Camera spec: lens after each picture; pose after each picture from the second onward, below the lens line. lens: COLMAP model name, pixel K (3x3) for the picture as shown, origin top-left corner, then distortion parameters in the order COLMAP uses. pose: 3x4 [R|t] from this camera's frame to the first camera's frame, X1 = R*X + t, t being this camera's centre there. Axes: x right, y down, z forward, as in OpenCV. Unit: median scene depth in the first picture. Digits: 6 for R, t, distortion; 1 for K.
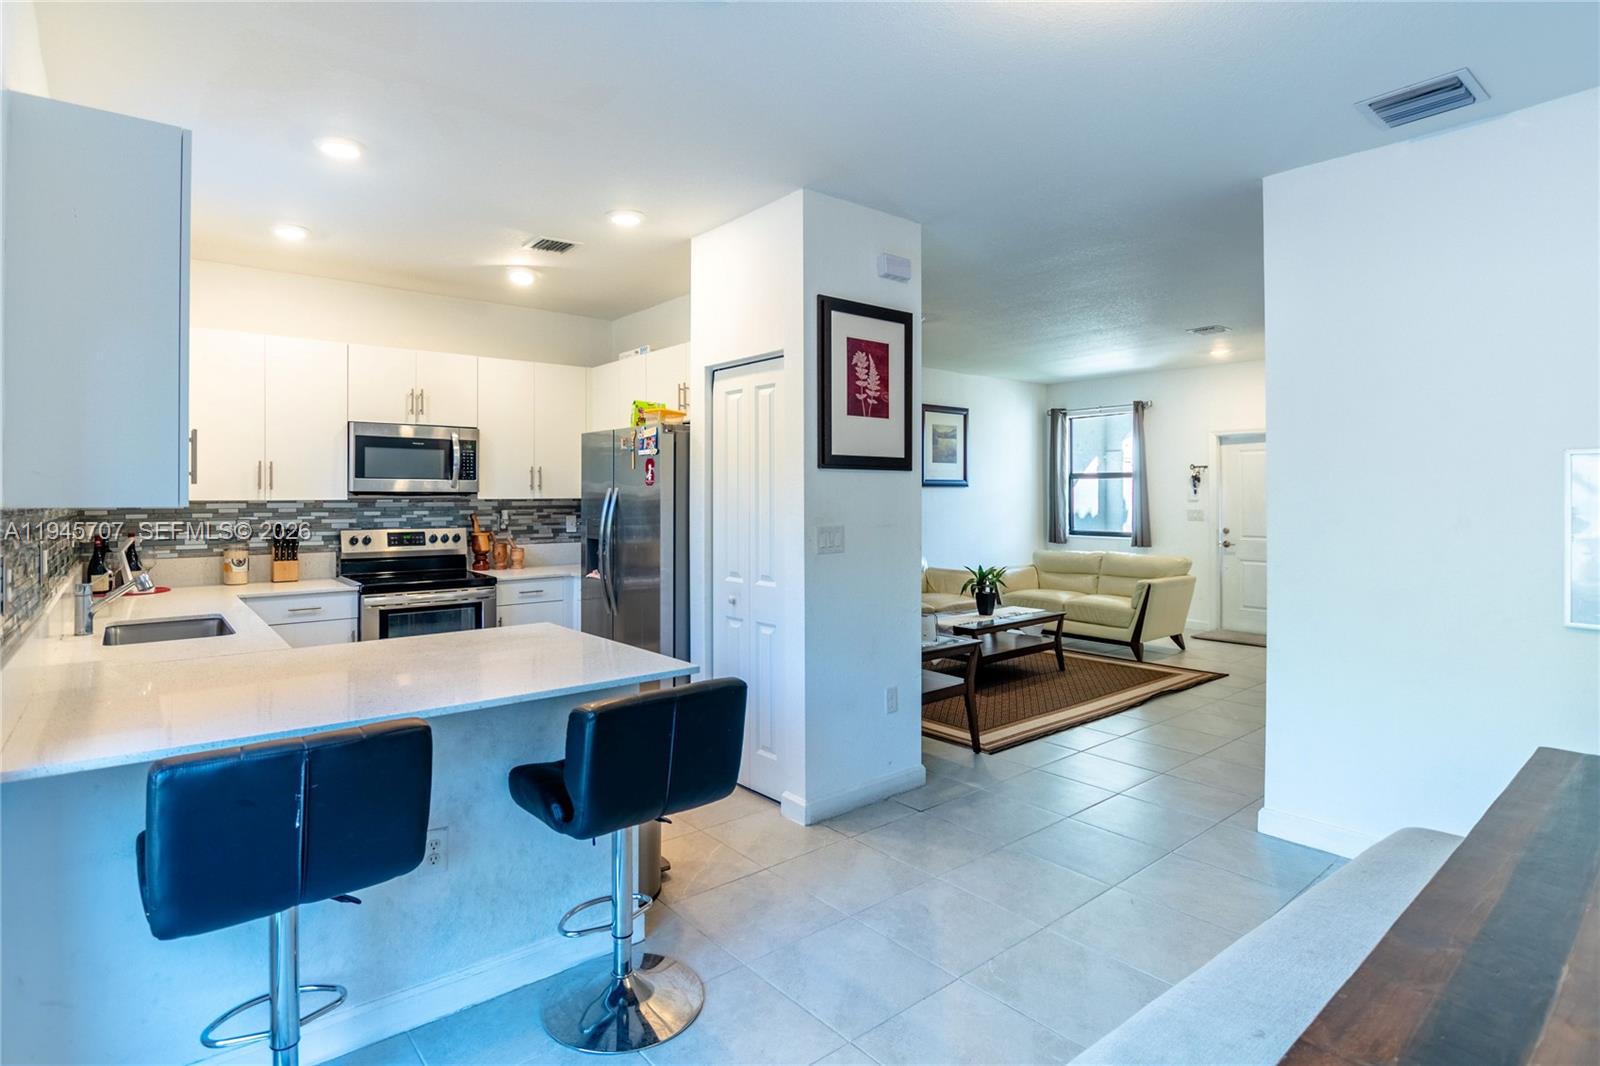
lens RADIAL K [[806.4, 0, 750.6], [0, 806.4, 493.9], [0, 0, 1]] dist [-0.013302, -0.002550]
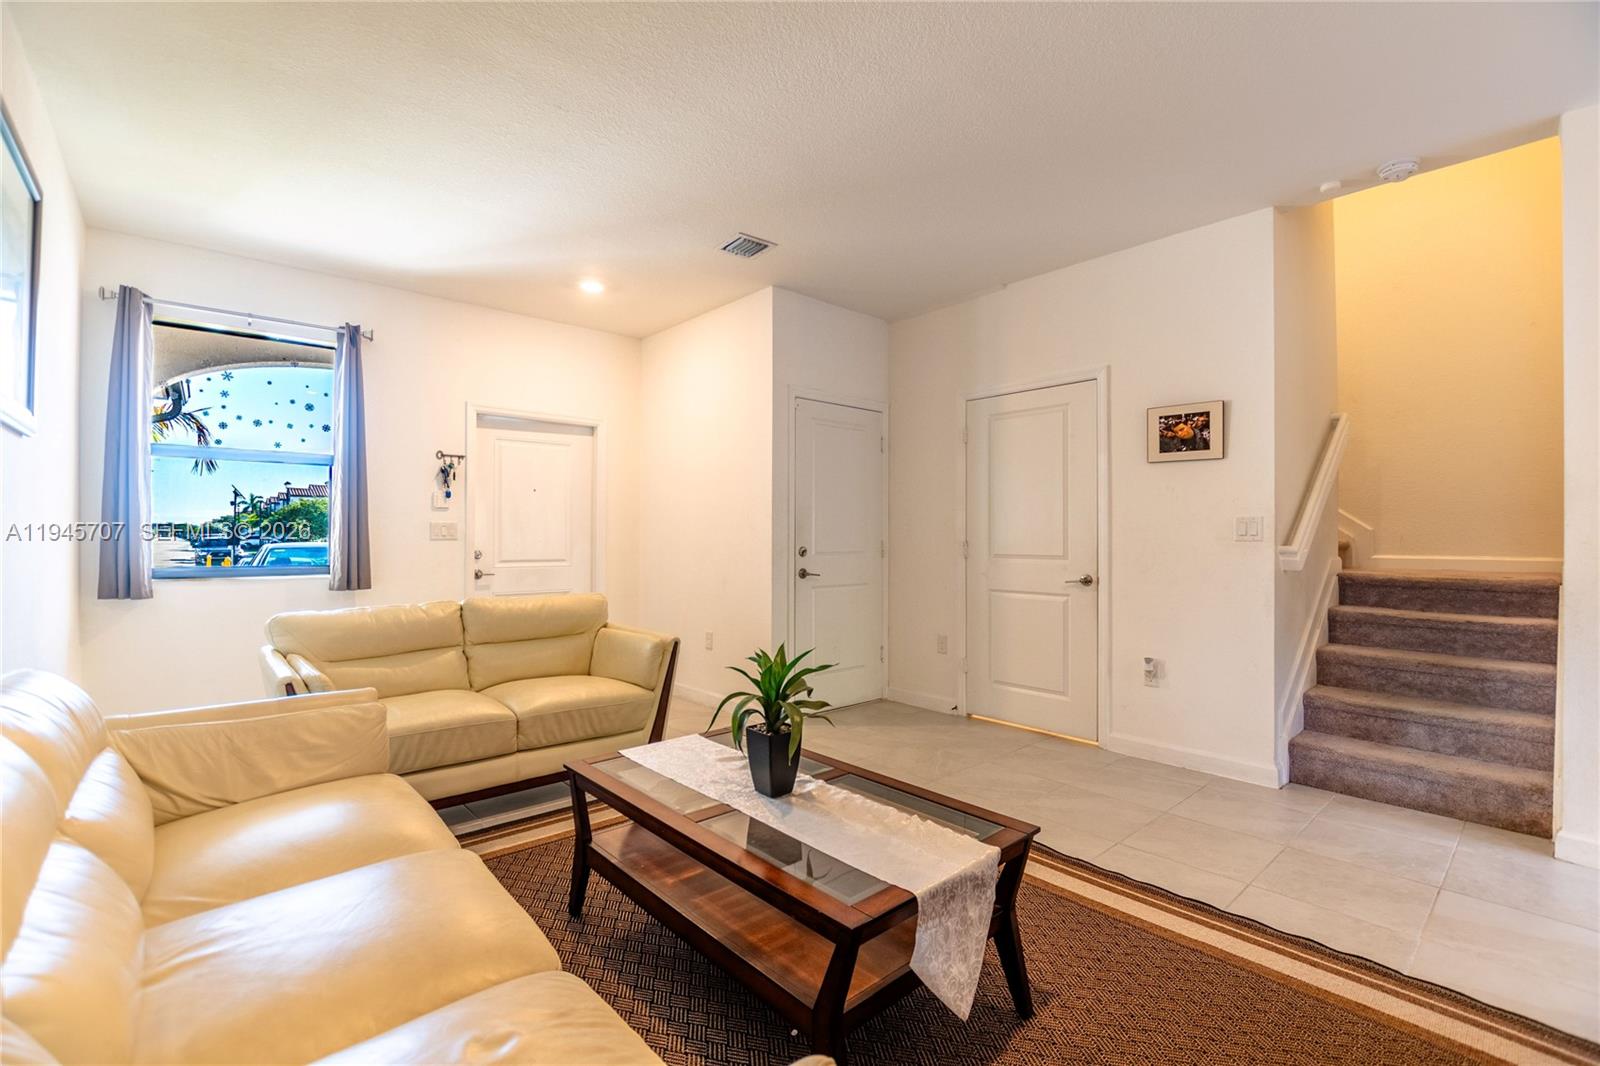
lens RADIAL K [[709.4, 0, 800.0], [0, 709.4, 533.0], [0, 0, 1]] dist [-0.022769, 0.001494]
pose [[-0.063712, 0.008134, 0.997935, -0.027263], [-0.006128, 0.999945, -0.008542, 0.049301], [-0.997949, -0.006660, -0.063659, 1.227360]]
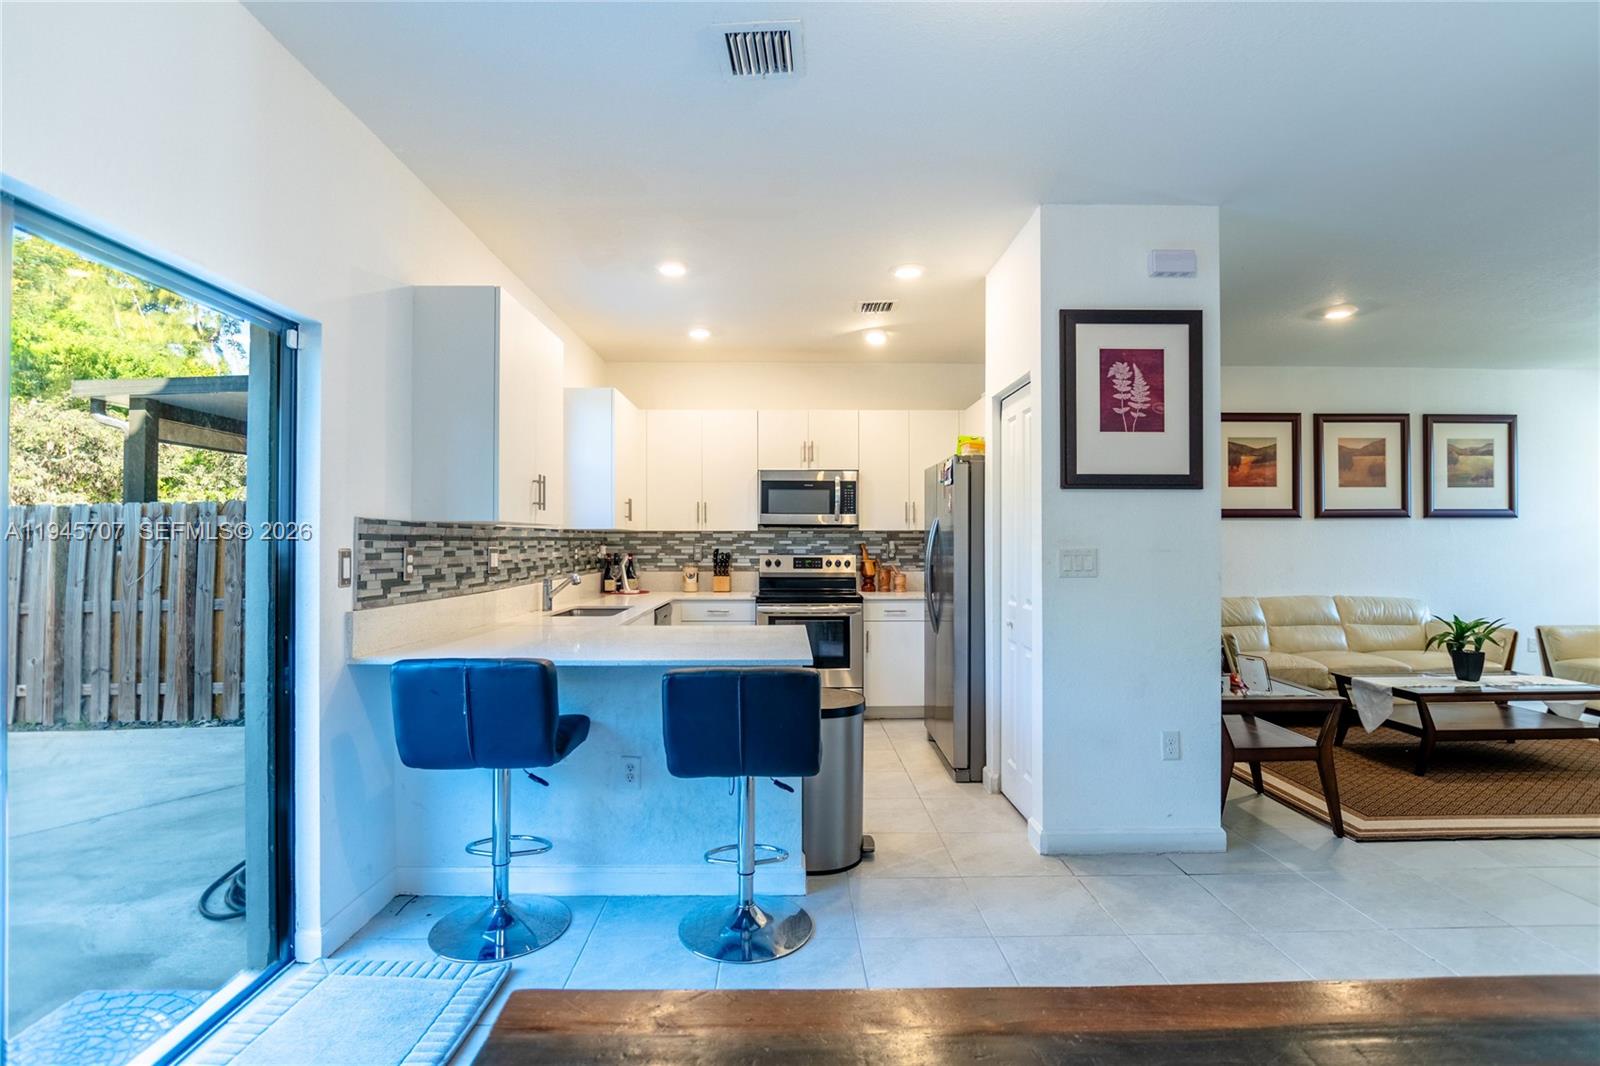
lens RADIAL K [[751.8, 0, 789.7], [0, 751.8, 533.3], [0, 0, 1]] dist [-0.020109, 0.000137]
pose [[0.795374, -0.005044, -0.606098, 0.248743], [0.000141, 0.999967, -0.008137, 0.019398], [0.606119, 0.006387, 0.795349, 0.058916]]
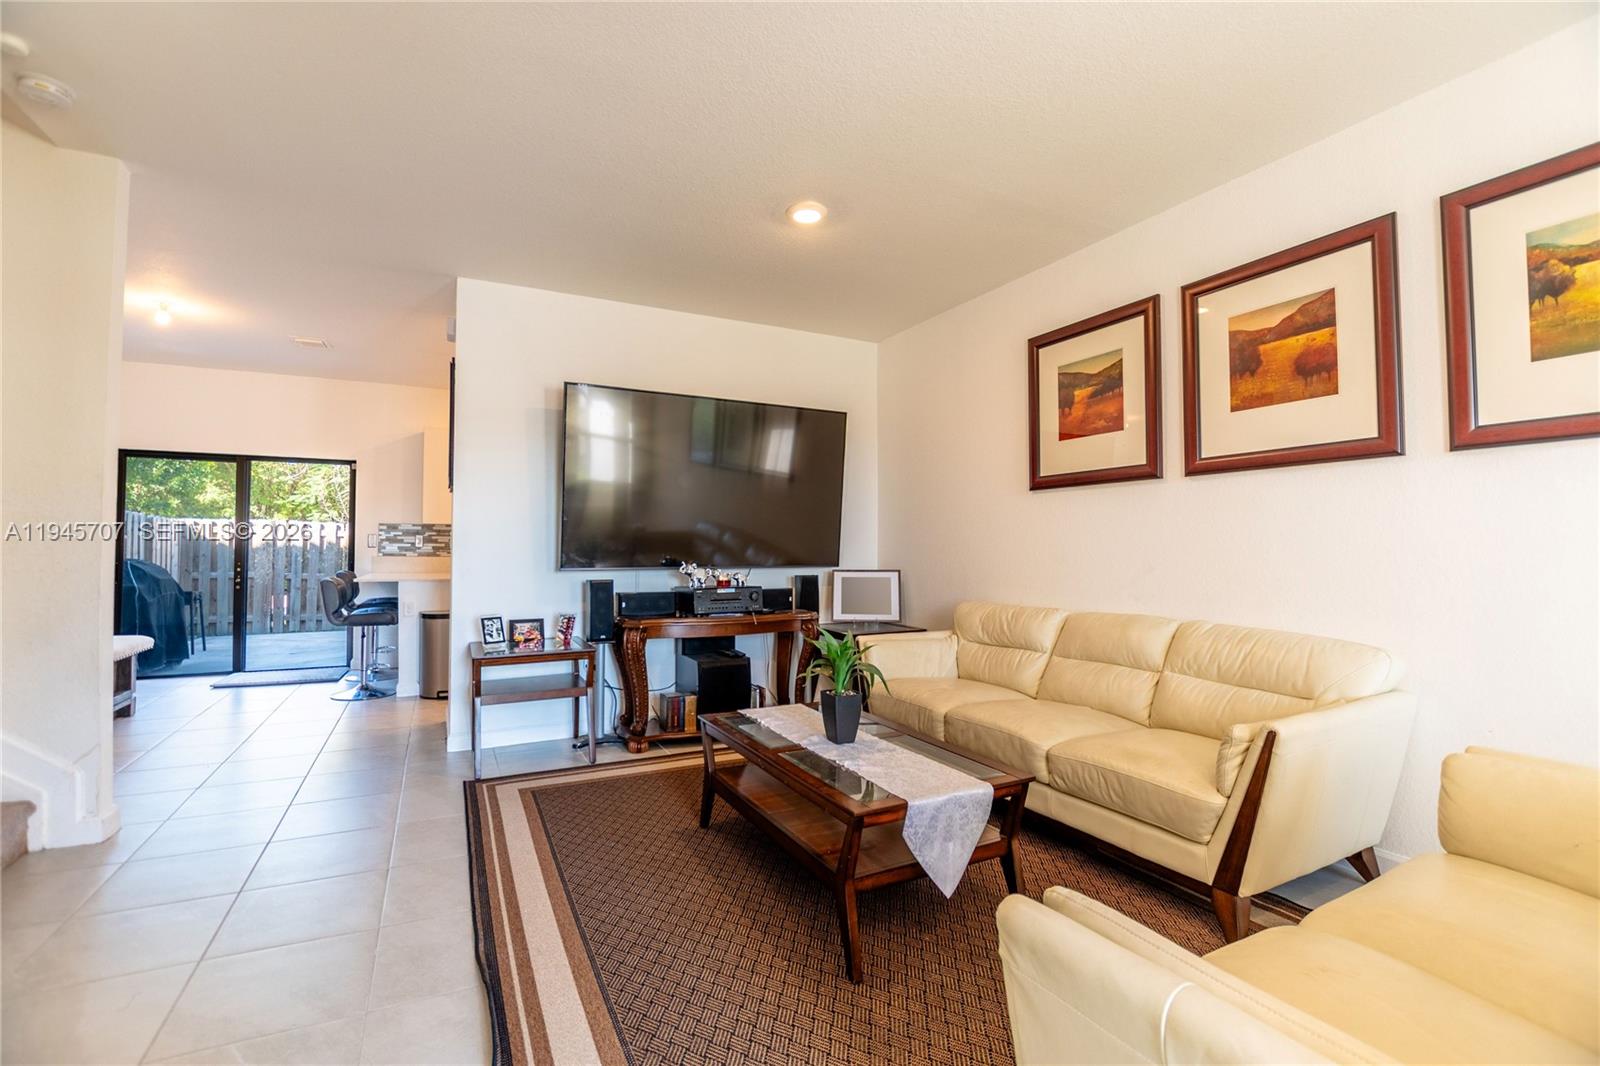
lens RADIAL K [[709.4, 0, 800.0], [0, 709.4, 533.0], [0, 0, 1]] dist [-0.022769, 0.001494]
pose [[-0.190438, -0.019162, -0.981512, 0.855087], [-0.001092, 0.999813, -0.019308, 0.046944], [0.981699, -0.002606, -0.190423, 1.284286]]
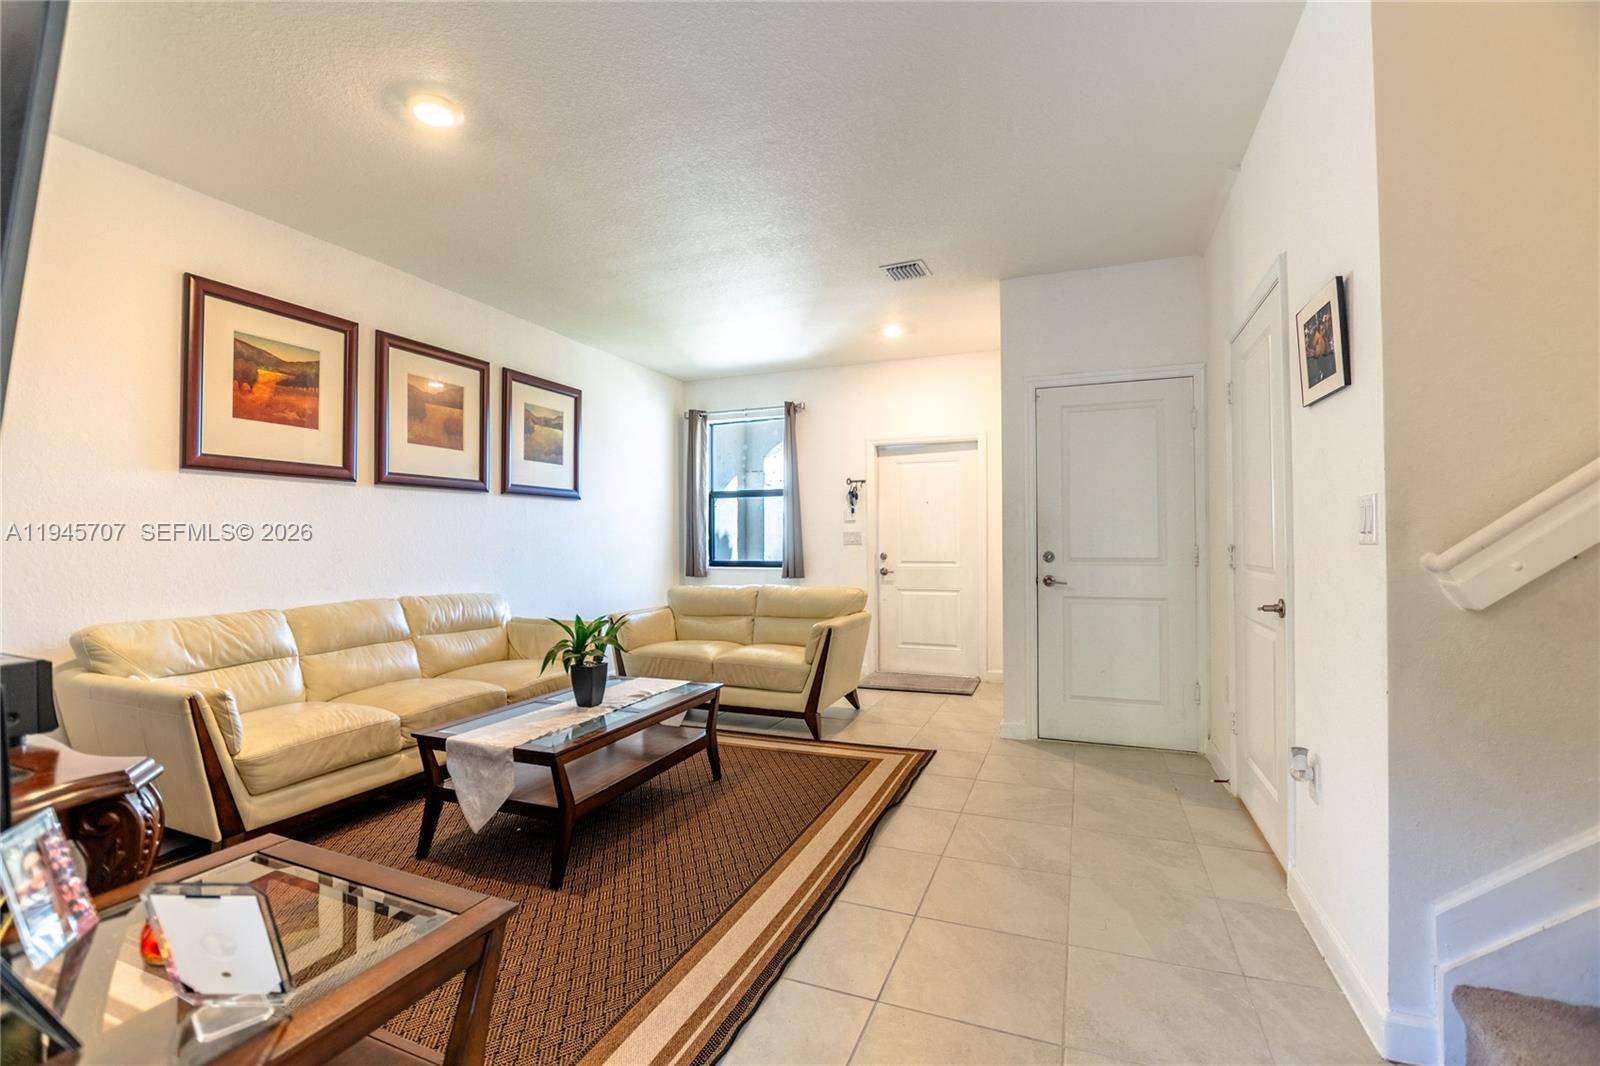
lens RADIAL K [[709.4, 0, 800.0], [0, 709.4, 533.0], [0, 0, 1]] dist [-0.022769, 0.001494]
pose [[0.863675, 0.005390, 0.504021, 0.209625], [0.000530, 0.999933, -0.011601, 0.047351], [-0.504049, 0.010287, 0.863614, 0.619019]]
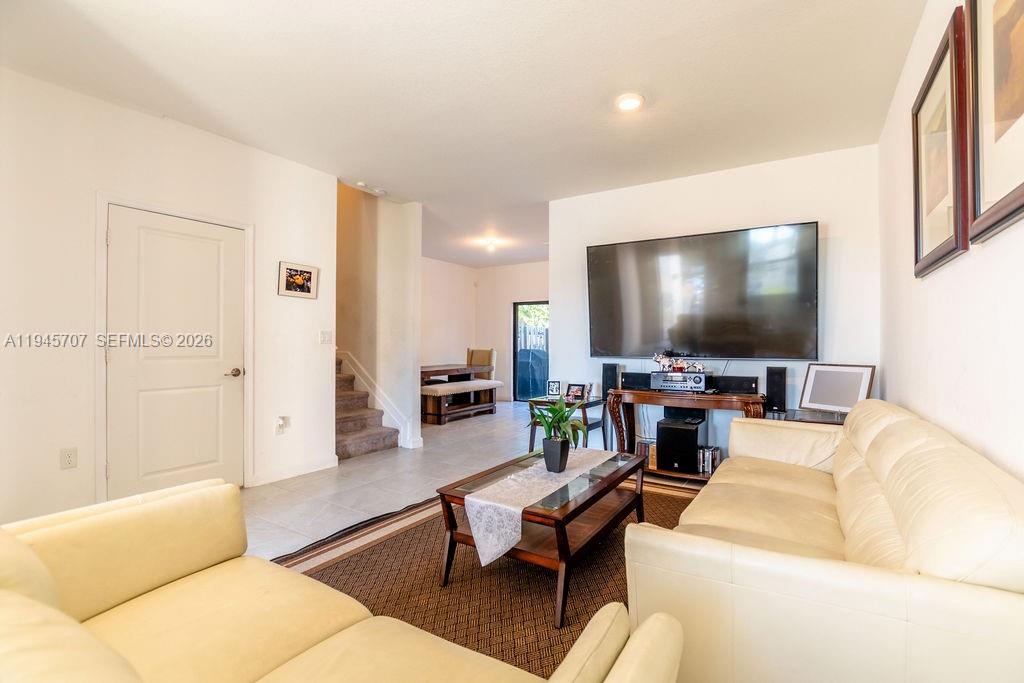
lens RADIAL K [[472.5, 0, 512.0], [0, 472.5, 341.5], [0, 0, 1]] dist [-0.024054, -0.000148]
pose [[-0.942625, -0.002641, -0.333842, 0.568866], [-0.000802, 0.999984, -0.005647, 0.048971], [0.333851, -0.005055, -0.942612, 1.677450]]
